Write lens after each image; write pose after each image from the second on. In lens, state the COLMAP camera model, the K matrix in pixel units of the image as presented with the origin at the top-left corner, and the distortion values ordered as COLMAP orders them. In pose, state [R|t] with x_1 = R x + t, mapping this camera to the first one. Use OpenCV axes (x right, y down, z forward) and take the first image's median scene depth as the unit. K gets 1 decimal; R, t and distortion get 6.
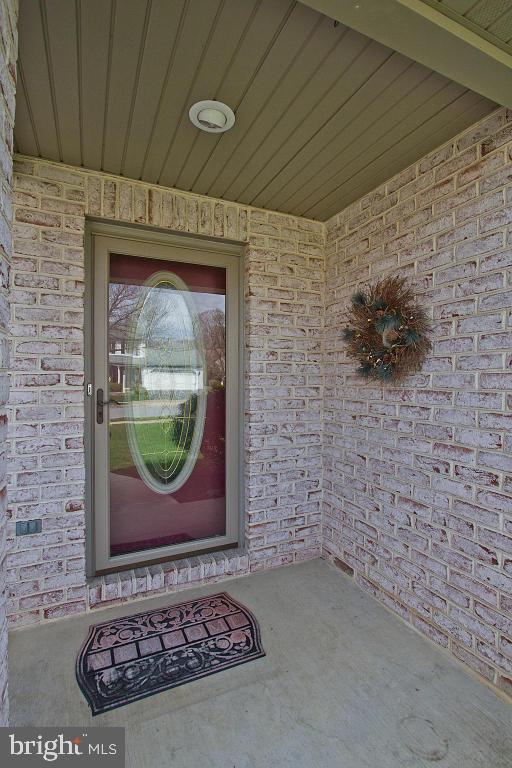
lens RADIAL K [[366.4, 0, 250.8], [0, 366.4, 383.2], [0, 0, 1]] dist [-0.021211, 0.001522]
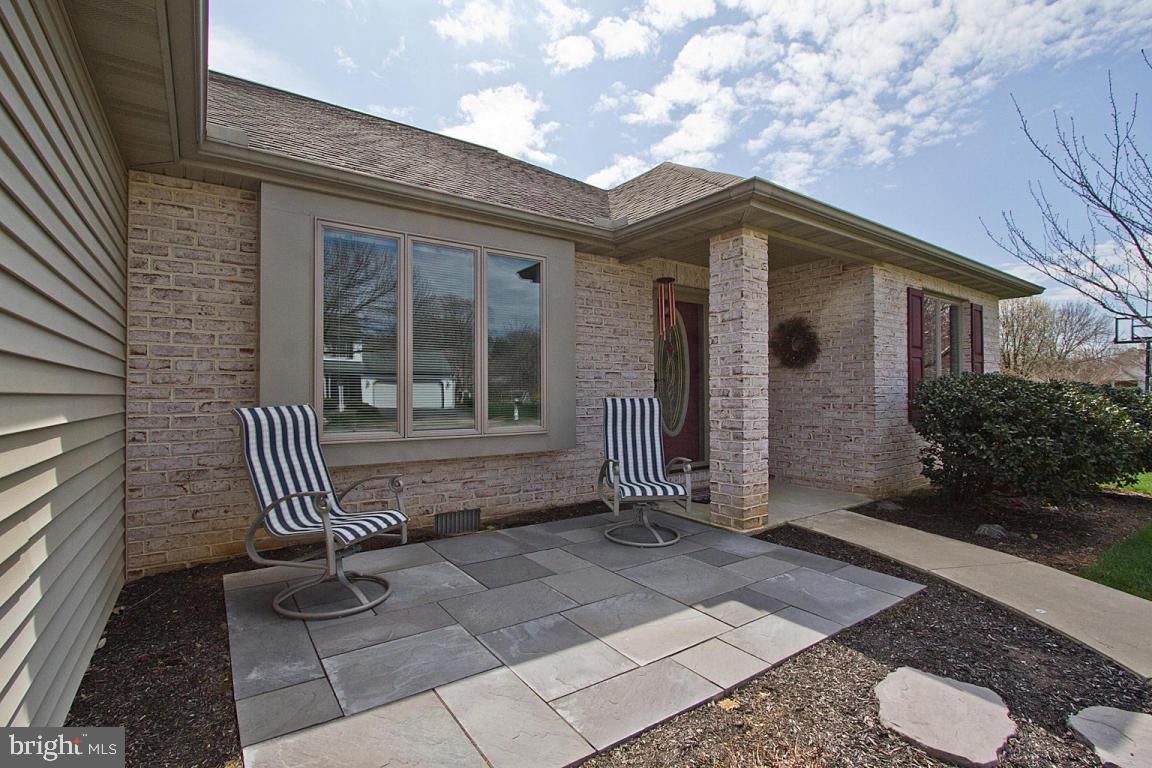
lens RADIAL K [[533.8, 0, 577.1], [0, 533.8, 393.3], [0, 0, 1]] dist [-0.022706, 0.000623]
pose [[0.981036, -0.009571, 0.193587, -1.269105], [0.011988, 0.999864, -0.011318, 0.138302], [-0.193453, 0.013424, 0.981018, -1.496493]]
